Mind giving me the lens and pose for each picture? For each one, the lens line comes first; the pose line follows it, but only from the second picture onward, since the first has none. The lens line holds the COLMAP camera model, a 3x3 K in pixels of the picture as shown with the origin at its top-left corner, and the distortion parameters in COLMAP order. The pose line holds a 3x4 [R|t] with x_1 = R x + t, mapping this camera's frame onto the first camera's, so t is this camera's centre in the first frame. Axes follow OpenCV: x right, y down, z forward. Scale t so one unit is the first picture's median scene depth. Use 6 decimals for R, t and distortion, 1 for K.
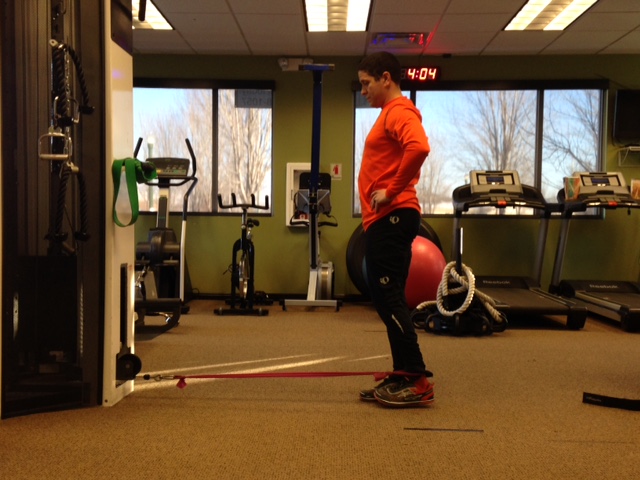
lens RADIAL K [[755.4, 0, 319.5], [0, 755.4, 249.8], [0, 0, 1]] dist [0.228080, -0.370168]
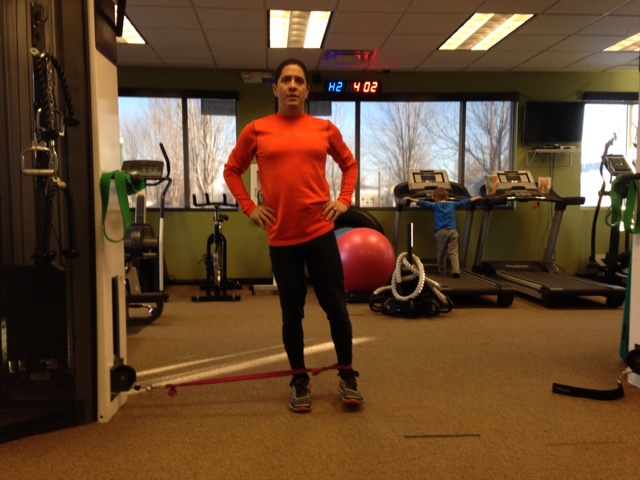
lens RADIAL K [[588.9, 0, 317.3], [0, 588.9, 247.4], [0, 0, 1]] dist [0.217848, -0.317375]
pose [[0.994892, -0.020351, 0.098876, -0.036829], [0.016592, 0.999113, 0.038697, -0.024070], [-0.099576, -0.036859, 0.994347, 0.102789]]
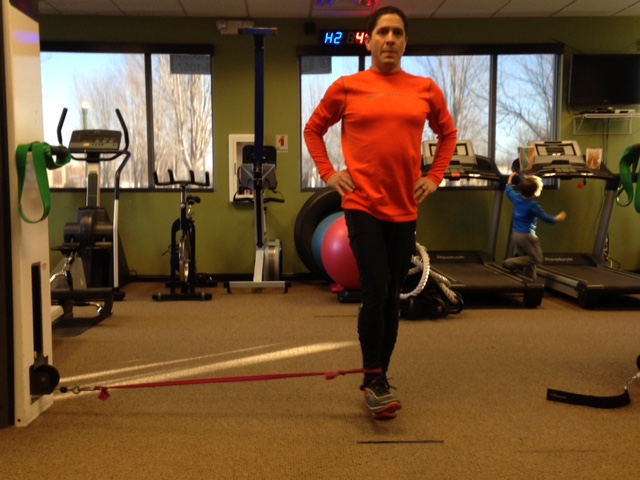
lens RADIAL K [[763.5, 0, 319.4], [0, 763.5, 245.8], [0, 0, 1]] dist [0.233948, -0.354791]
pose [[0.997792, -0.019902, 0.063367, 0.005763], [0.017178, 0.998917, 0.043248, -0.017843], [-0.064159, -0.042064, 0.997053, 0.047044]]
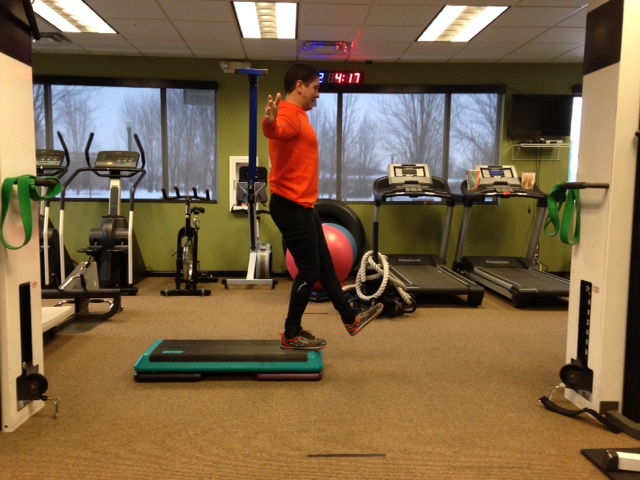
lens RADIAL K [[584.6, 0, 319.8], [0, 584.6, 244.1], [0, 0, 1]] dist [0.219999, -0.310196]
pose [[0.997892, -0.007138, 0.064504, 0.036428], [0.003056, 0.997999, 0.063159, -0.041539], [-0.064825, -0.062828, 0.995917, 0.112453]]
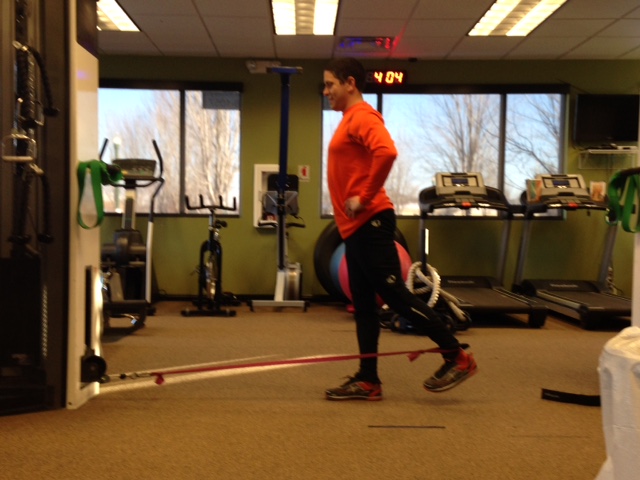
lens RADIAL K [[755.4, 0, 319.5], [0, 755.4, 249.8], [0, 0, 1]] dist [0.228080, -0.370168]
pose [[0.999198, -0.002603, 0.039965, 0.002423], [0.002640, 0.999996, -0.000874, -0.000521], [-0.039963, 0.000979, 0.999201, -0.006936]]
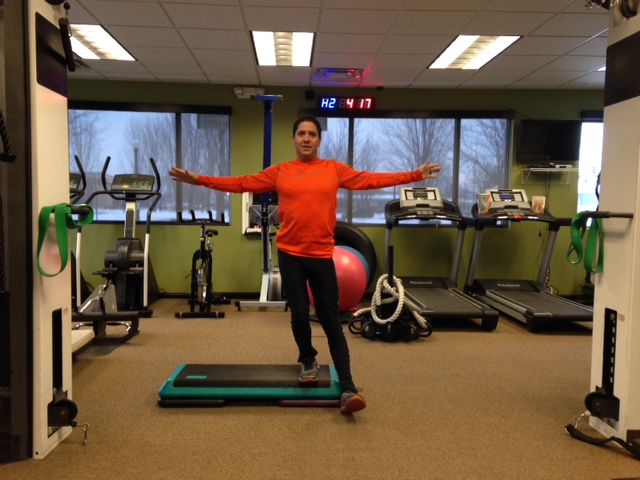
lens RADIAL K [[584.6, 0, 319.8], [0, 584.6, 244.1], [0, 0, 1]] dist [0.219999, -0.310196]
pose [[0.997866, -0.001721, 0.065276, 0.016539], [-0.000344, 0.999500, 0.031622, -0.047942], [-0.065298, -0.031577, 0.997366, 0.108145]]
